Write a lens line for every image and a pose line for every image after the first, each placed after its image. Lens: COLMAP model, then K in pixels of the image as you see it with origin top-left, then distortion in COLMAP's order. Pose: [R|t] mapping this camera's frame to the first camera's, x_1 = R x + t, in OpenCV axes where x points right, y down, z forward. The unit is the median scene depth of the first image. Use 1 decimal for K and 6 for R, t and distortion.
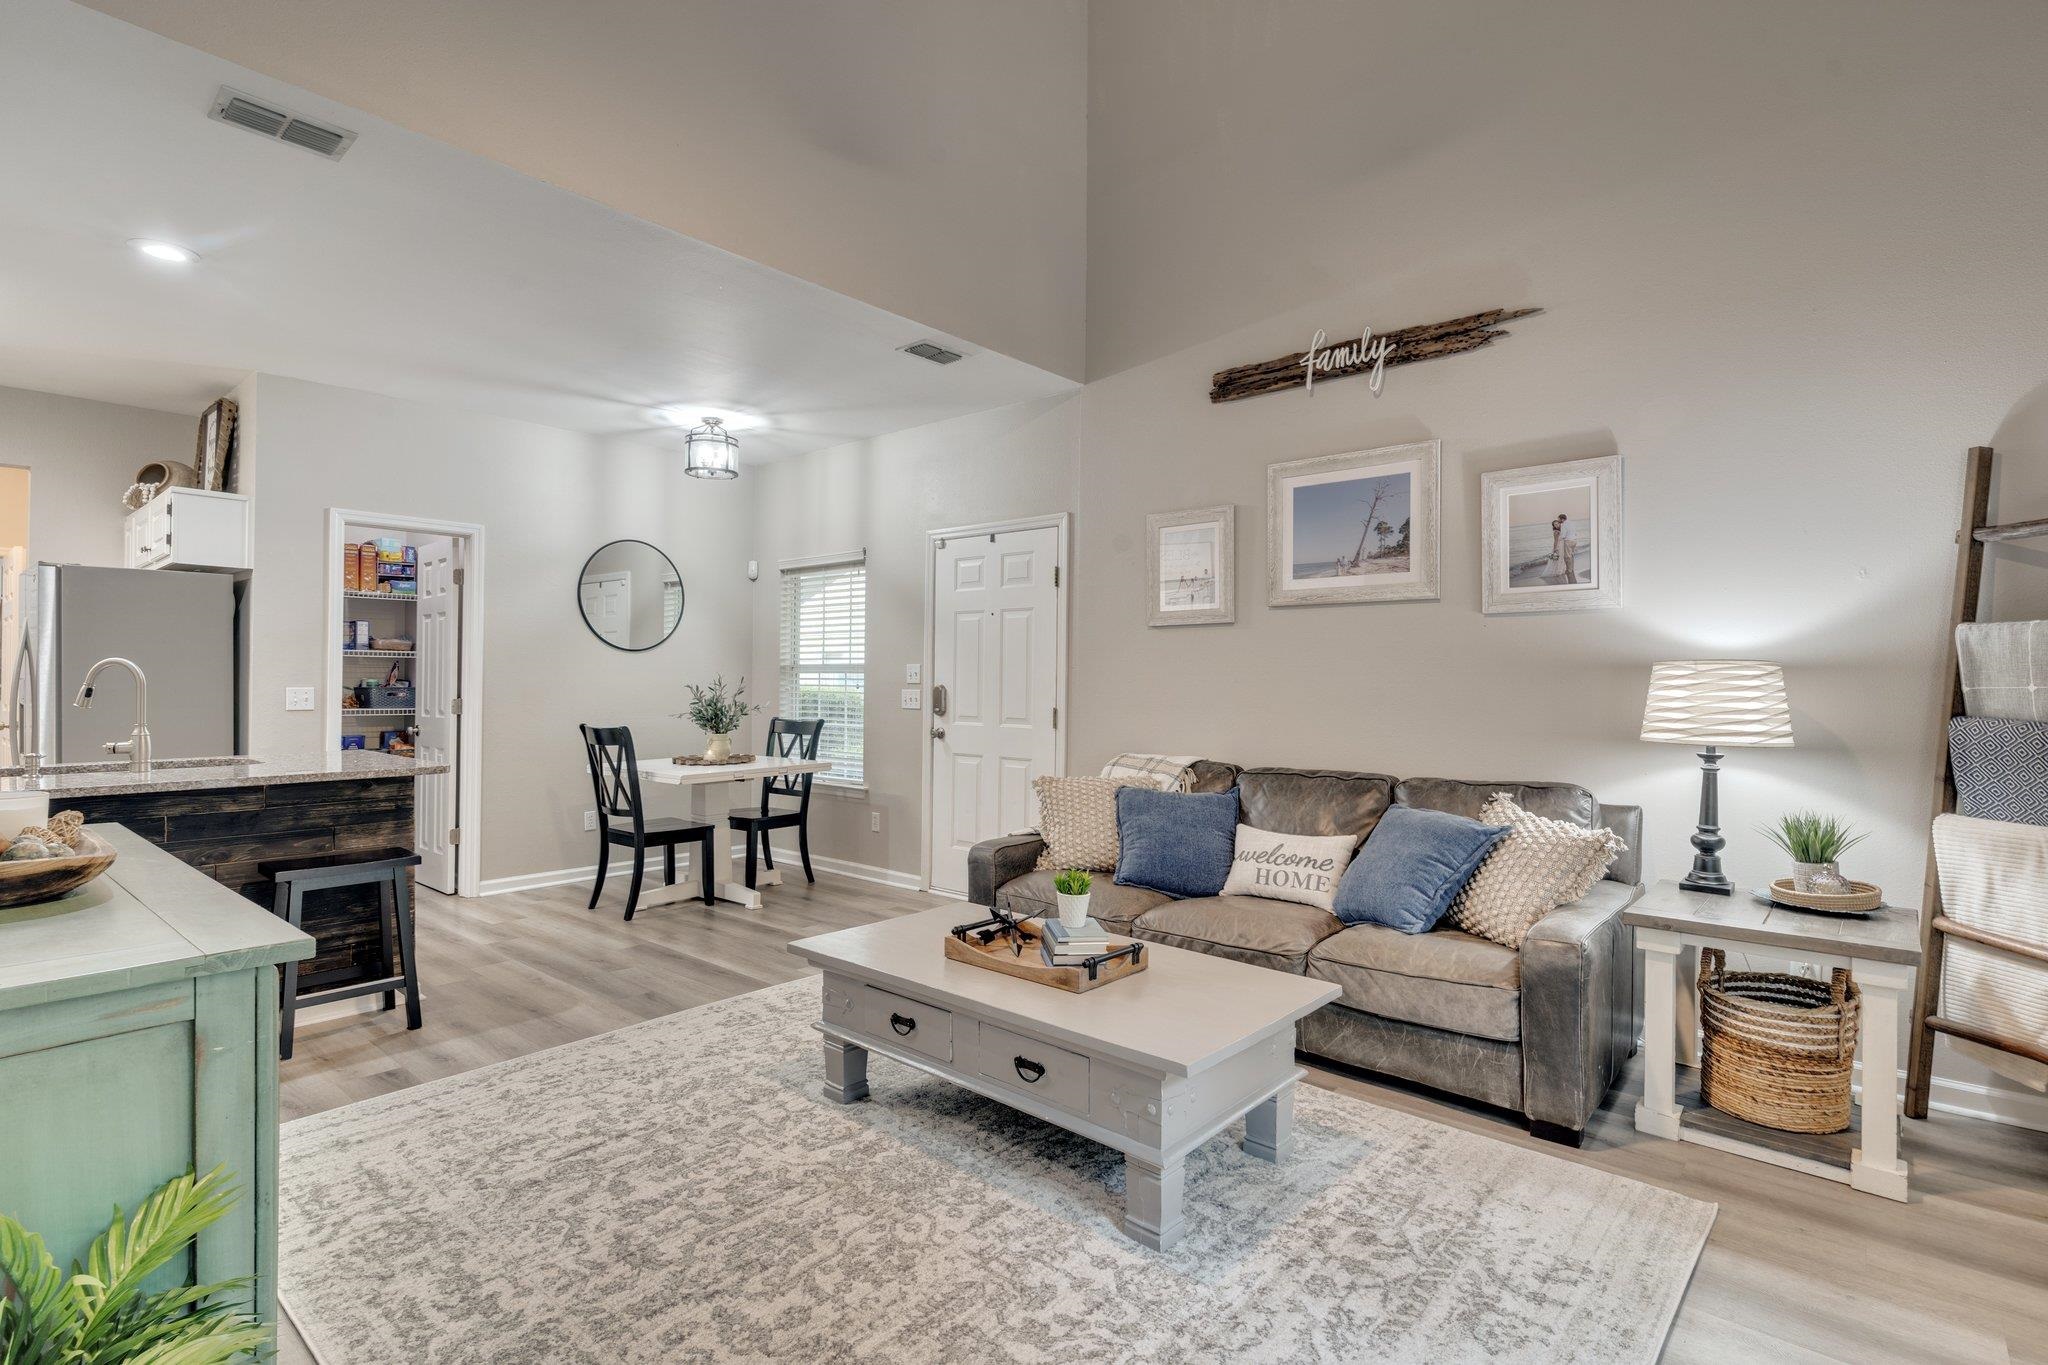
lens RADIAL K [[985.8, 0, 1015.2], [0, 985.8, 680.9], [0, 0, 1]] dist [0.000687, -0.000191]
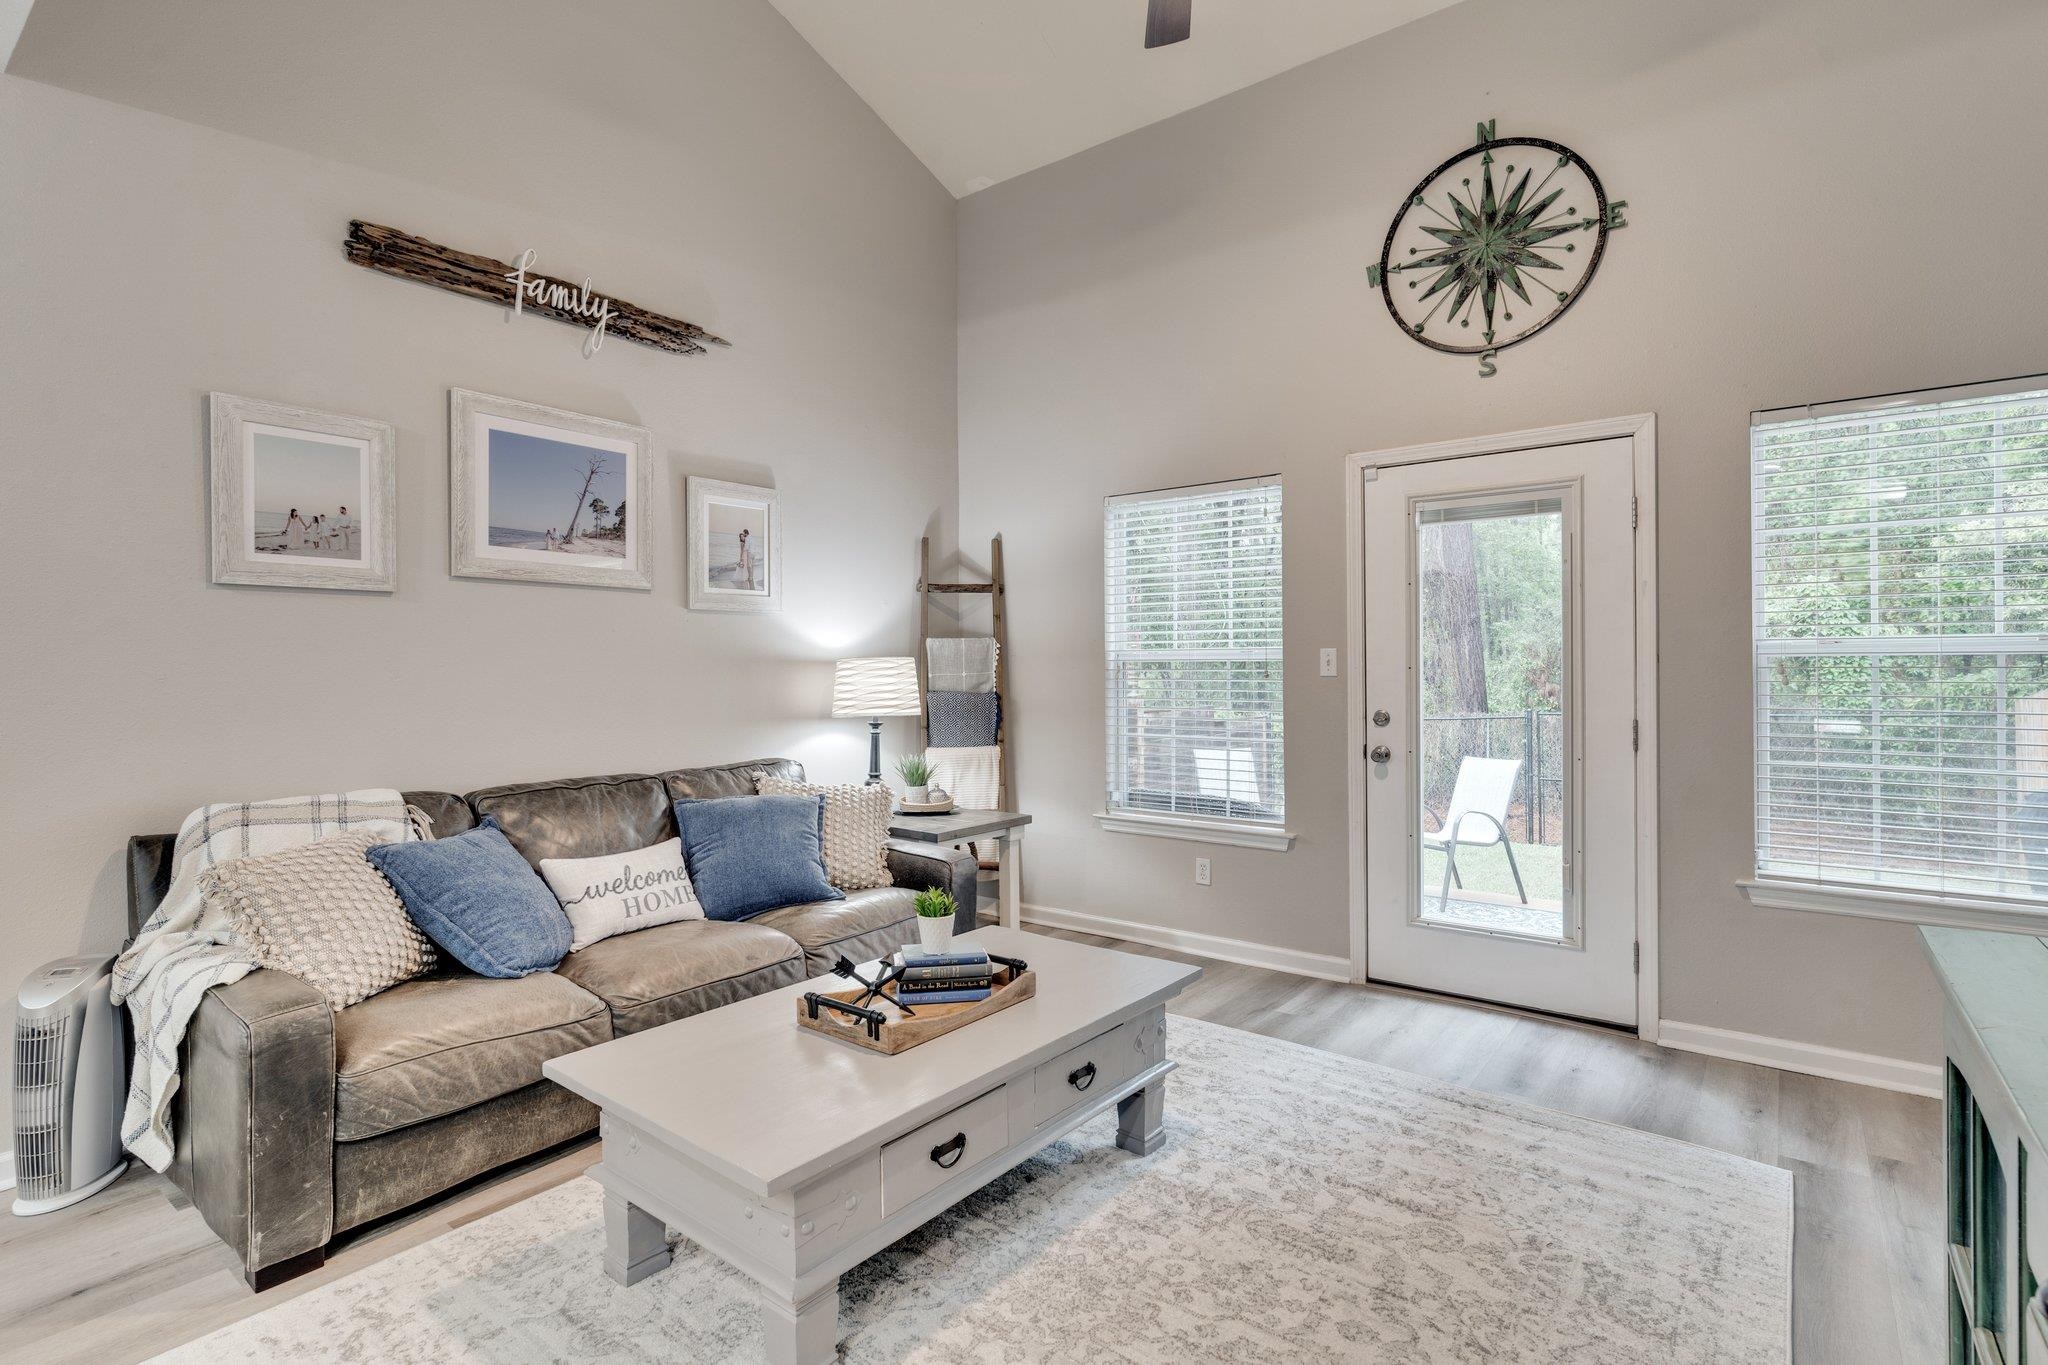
lens RADIAL K [[986.7, 0, 1021.3], [0, 986.7, 675.2], [0, 0, 1]] dist [-0.001151, 0.000840]
pose [[-0.055992, -0.006910, 0.998407, -0.521898], [0.006414, 0.999953, 0.007281, -0.002720], [-0.998411, 0.006812, -0.055945, 0.617050]]
